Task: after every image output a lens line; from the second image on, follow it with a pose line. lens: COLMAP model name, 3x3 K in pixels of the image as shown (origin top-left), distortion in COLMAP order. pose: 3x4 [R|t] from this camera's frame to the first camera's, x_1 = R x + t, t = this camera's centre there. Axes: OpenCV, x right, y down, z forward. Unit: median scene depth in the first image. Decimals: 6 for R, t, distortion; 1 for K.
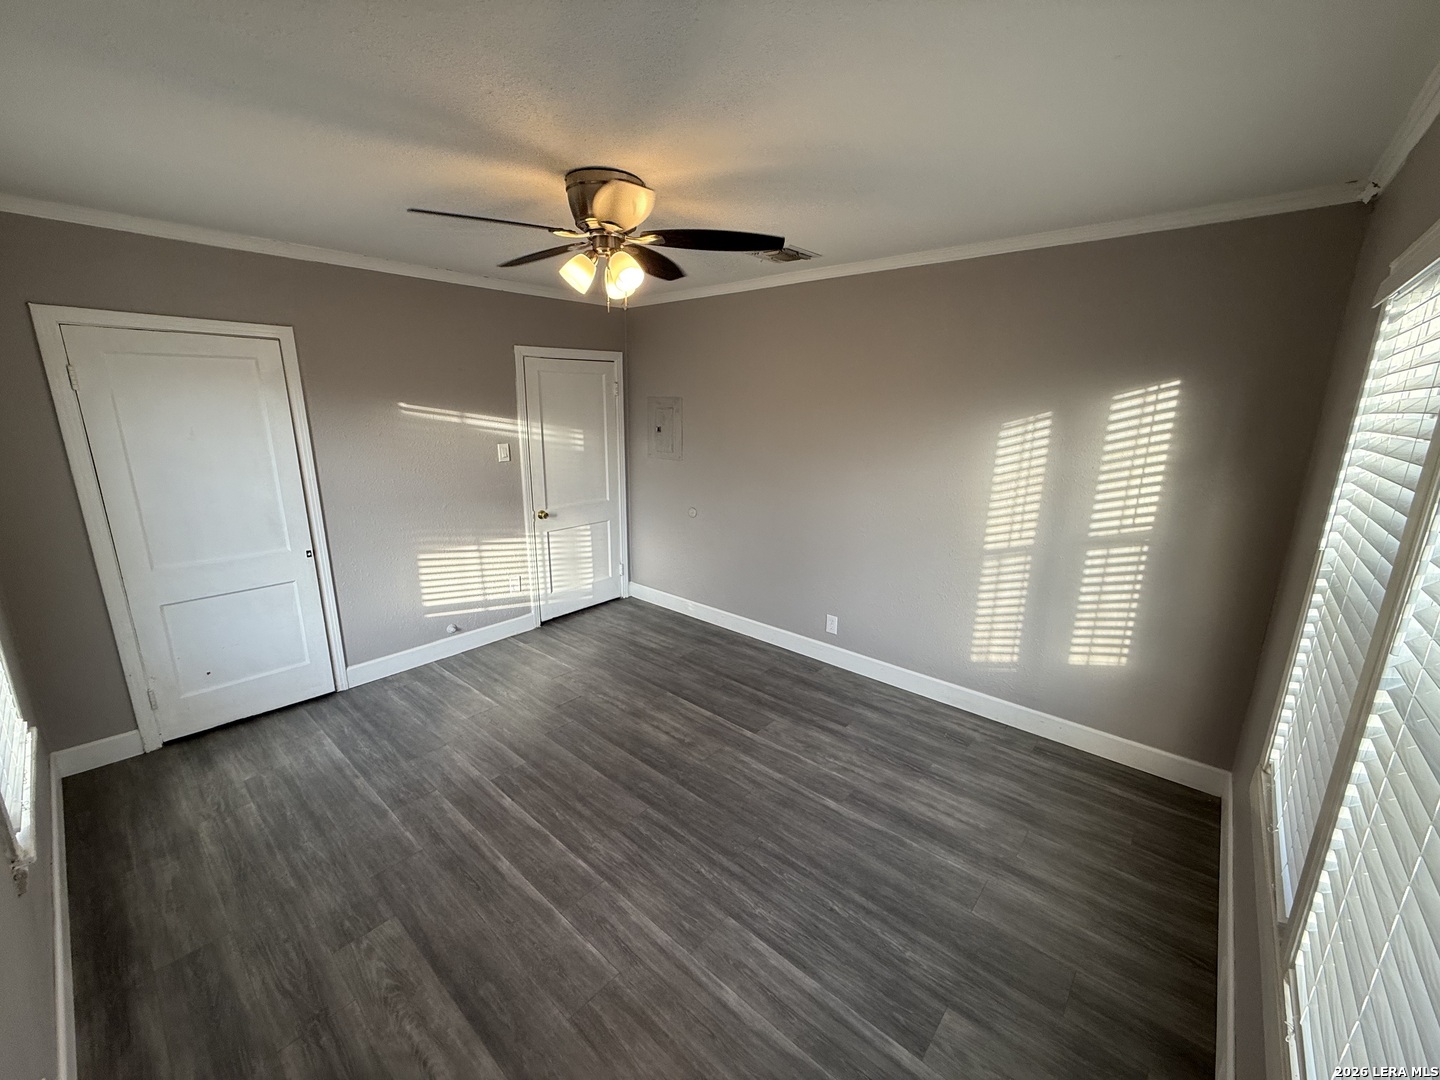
lens RADIAL K [[571.6, 0, 720.0], [0, 571.6, 540.0], [0, 0, 1]] dist [0.000483, 0.000053]
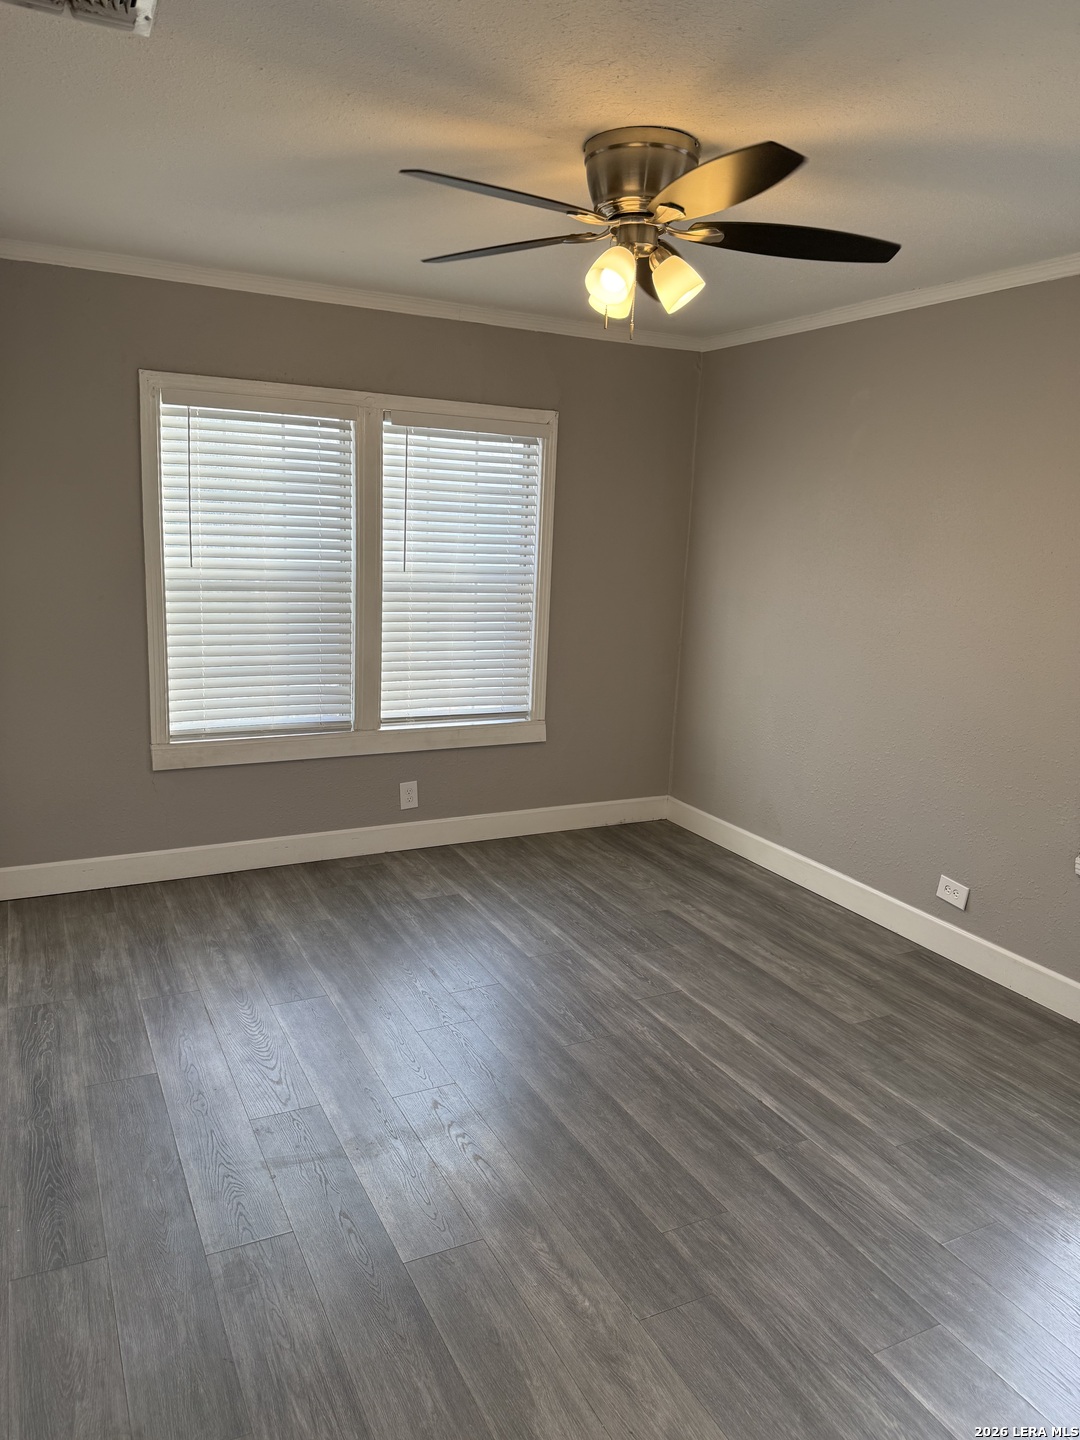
lens RADIAL K [[1016.6, 0, 540.0], [0, 1016.6, 720.0], [0, 0, 1]] dist [-0.028614, -0.001529]
pose [[-0.927921, -0.112409, 0.355424, -0.582670], [0.040071, 0.917849, 0.394902, -0.464181], [-0.370616, 0.380680, -0.847187, 2.252851]]
